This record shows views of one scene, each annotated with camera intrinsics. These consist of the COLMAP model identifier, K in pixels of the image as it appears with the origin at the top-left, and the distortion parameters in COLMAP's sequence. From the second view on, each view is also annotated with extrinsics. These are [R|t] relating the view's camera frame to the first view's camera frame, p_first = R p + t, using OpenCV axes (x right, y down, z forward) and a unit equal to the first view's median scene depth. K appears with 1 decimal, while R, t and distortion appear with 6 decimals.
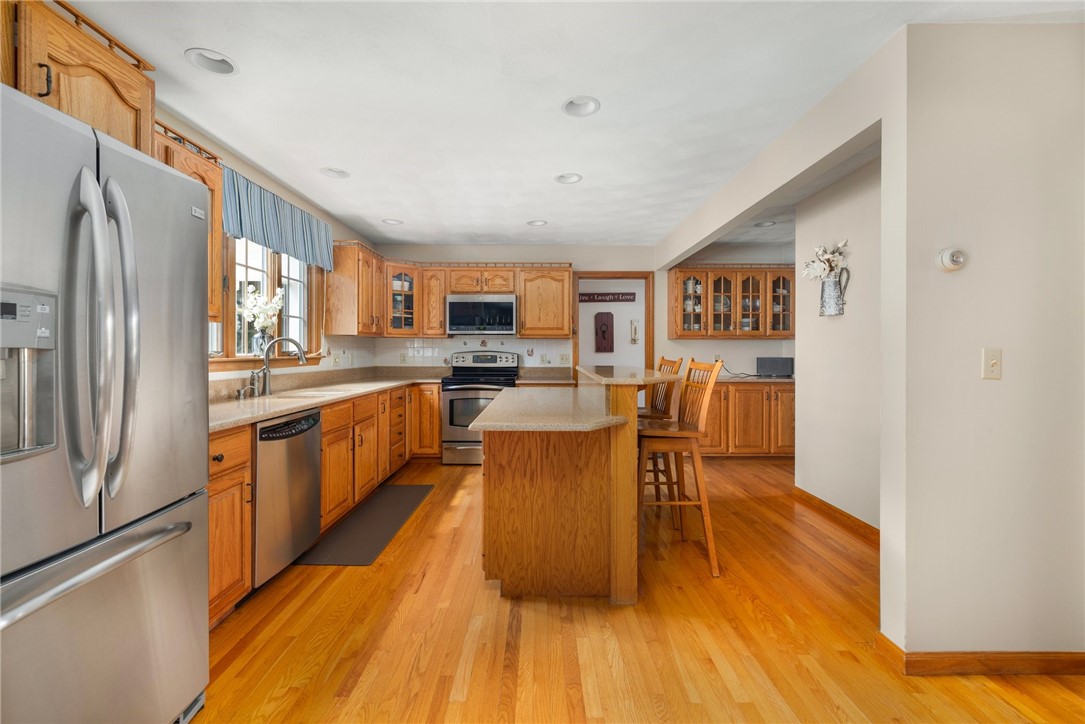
lens RADIAL K [[461.1, 0, 541.1], [0, 461.1, 352.0], [0, 0, 1]] dist [0.002671, -0.000361]
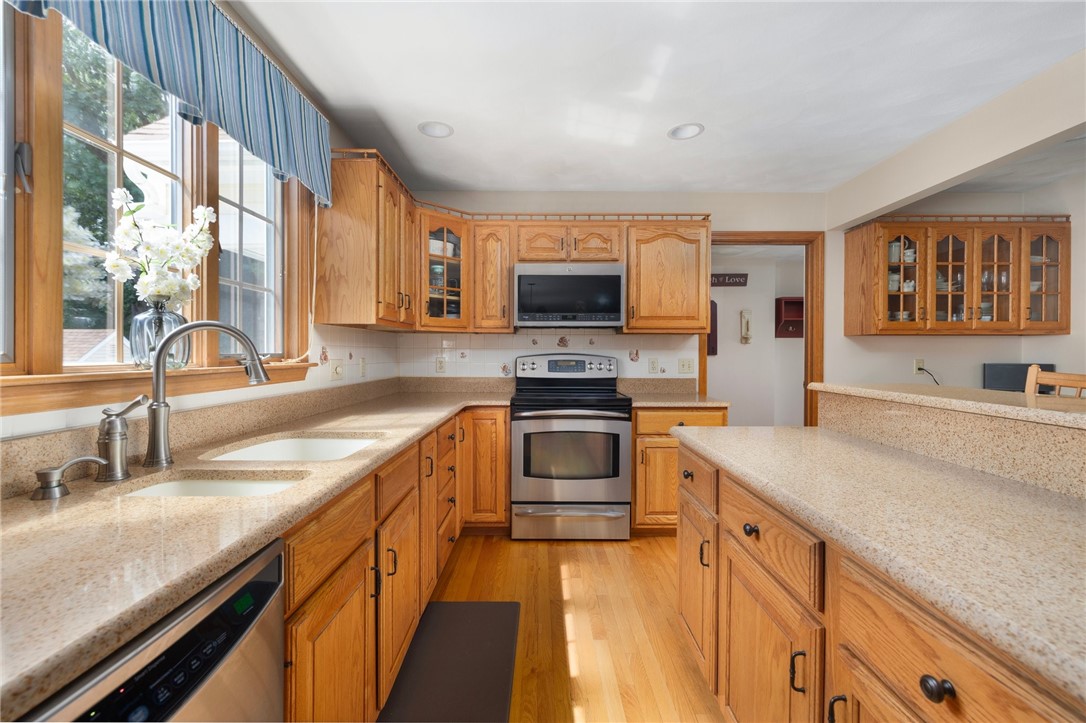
lens RADIAL K [[461.6, 0, 543.7], [0, 461.6, 353.0], [0, 0, 1]] dist [0.002671, -0.000361]
pose [[1.000000, 0.000299, -0.000290, -0.170808], [-0.000300, 0.999995, -0.003138, -0.001126], [0.000289, 0.003138, 0.999995, 0.388803]]
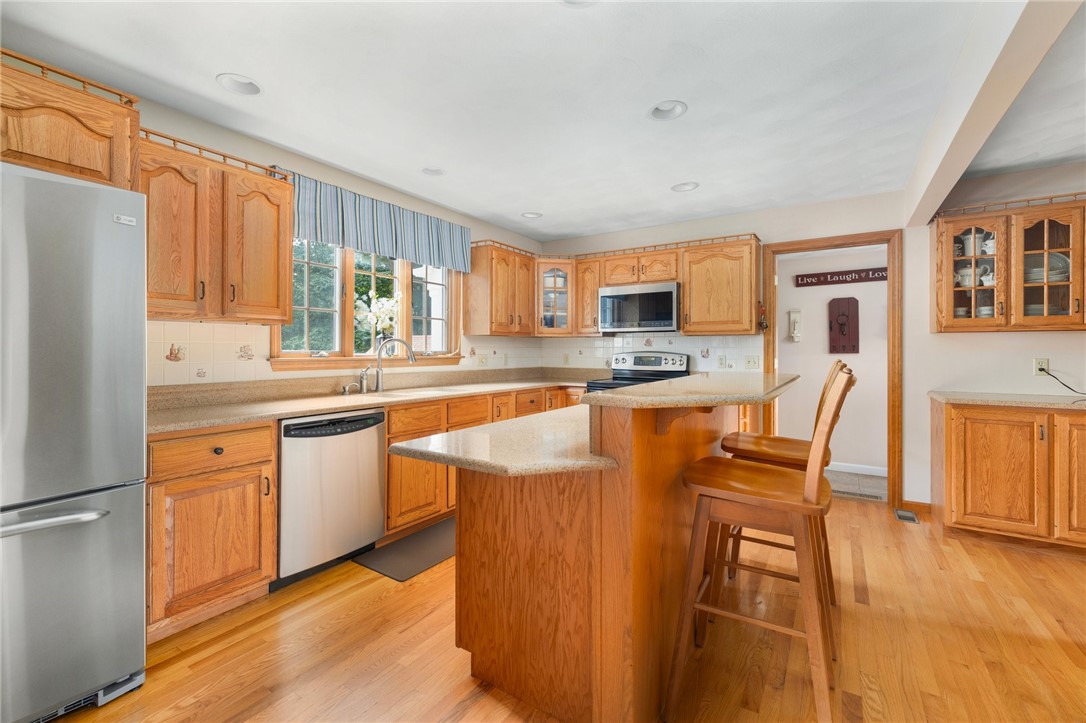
lens RADIAL K [[461.6, 0, 537.8], [0, 461.6, 349.7], [0, 0, 1]] dist [0.002671, -0.000361]
pose [[0.835050, -0.000914, -0.550173, 0.195462], [-0.002704, 0.999980, -0.005764, 0.000037], [0.550167, 0.006301, 0.835031, 0.196973]]
